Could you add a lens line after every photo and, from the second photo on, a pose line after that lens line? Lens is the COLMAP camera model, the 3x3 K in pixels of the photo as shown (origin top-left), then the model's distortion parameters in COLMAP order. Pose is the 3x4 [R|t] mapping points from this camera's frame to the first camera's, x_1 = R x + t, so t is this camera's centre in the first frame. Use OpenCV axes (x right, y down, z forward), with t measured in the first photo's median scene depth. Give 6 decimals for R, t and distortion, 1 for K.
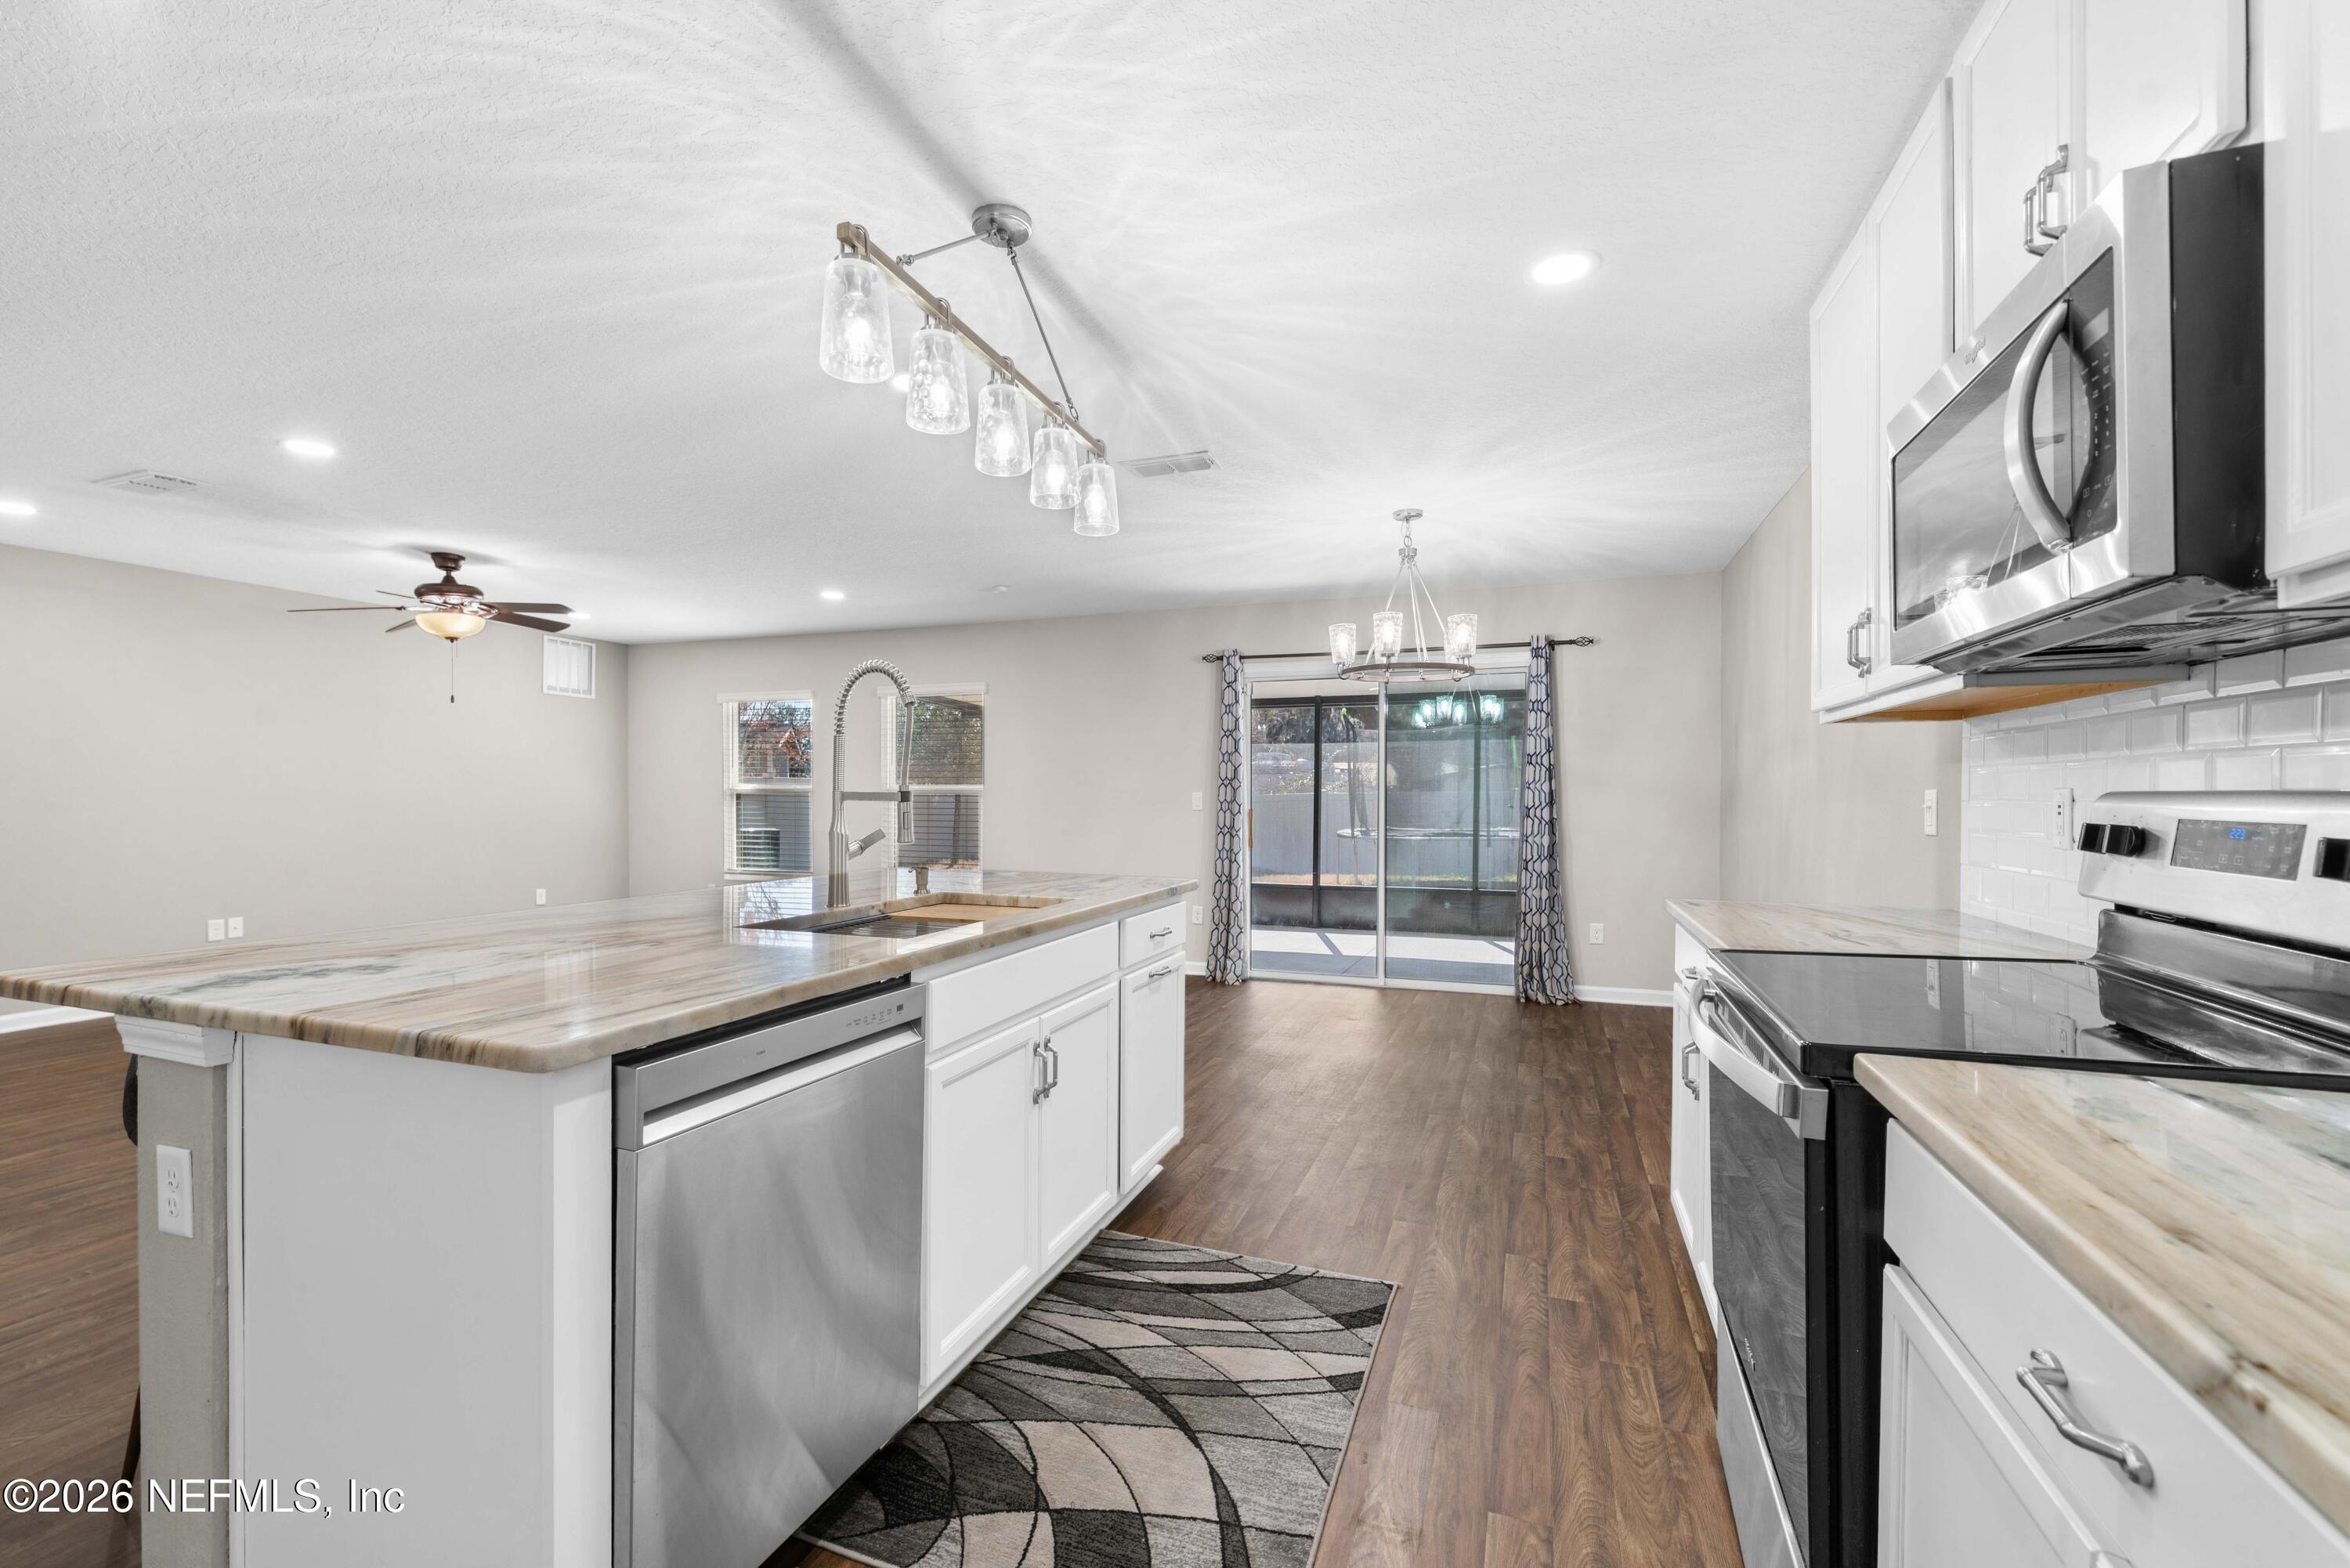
lens RADIAL K [[1006.4, 0, 1172.7], [0, 1006.4, 784.1], [0, 0, 1]] dist [0.008164, -0.002766]
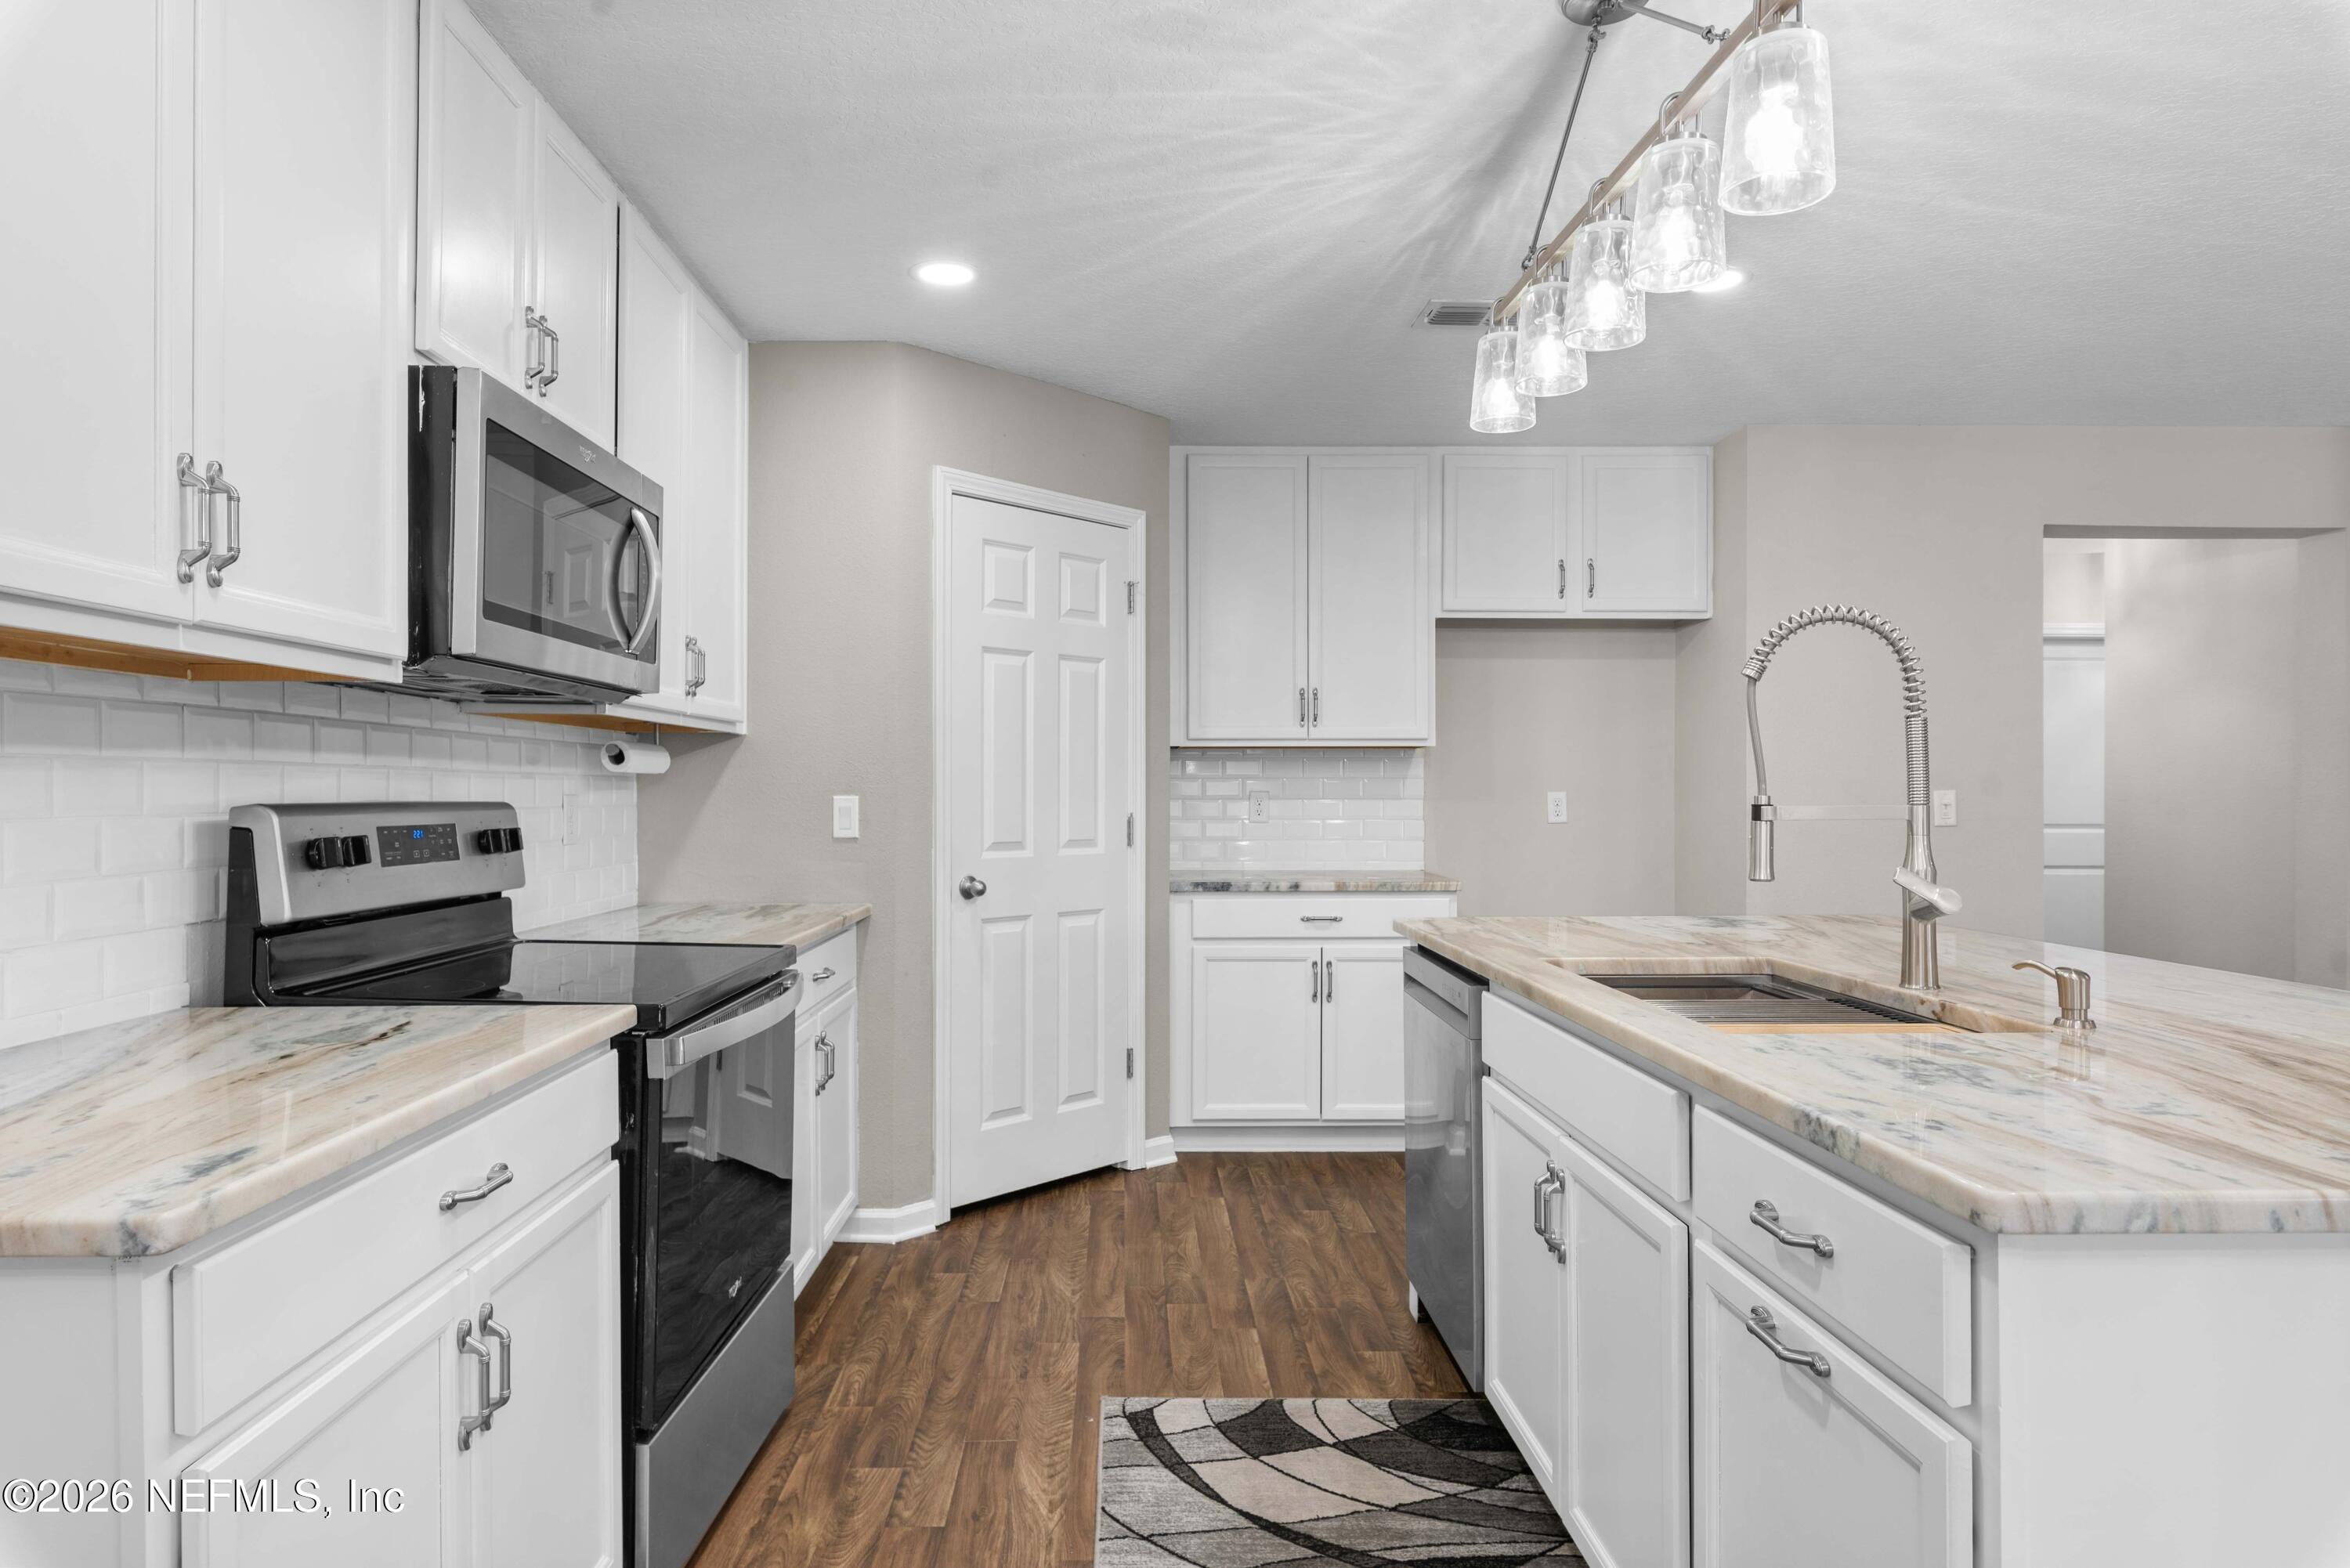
lens RADIAL K [[1367.6, 0, 1144.8], [0, 1367.6, 802.5], [0, 0, 1]] dist [0.030633, 0.000842]
pose [[-0.934520, -0.001966, -0.355906, 0.628585], [-0.000731, 0.999993, -0.003606, 0.009660], [0.355911, -0.003110, -0.934515, 2.238121]]
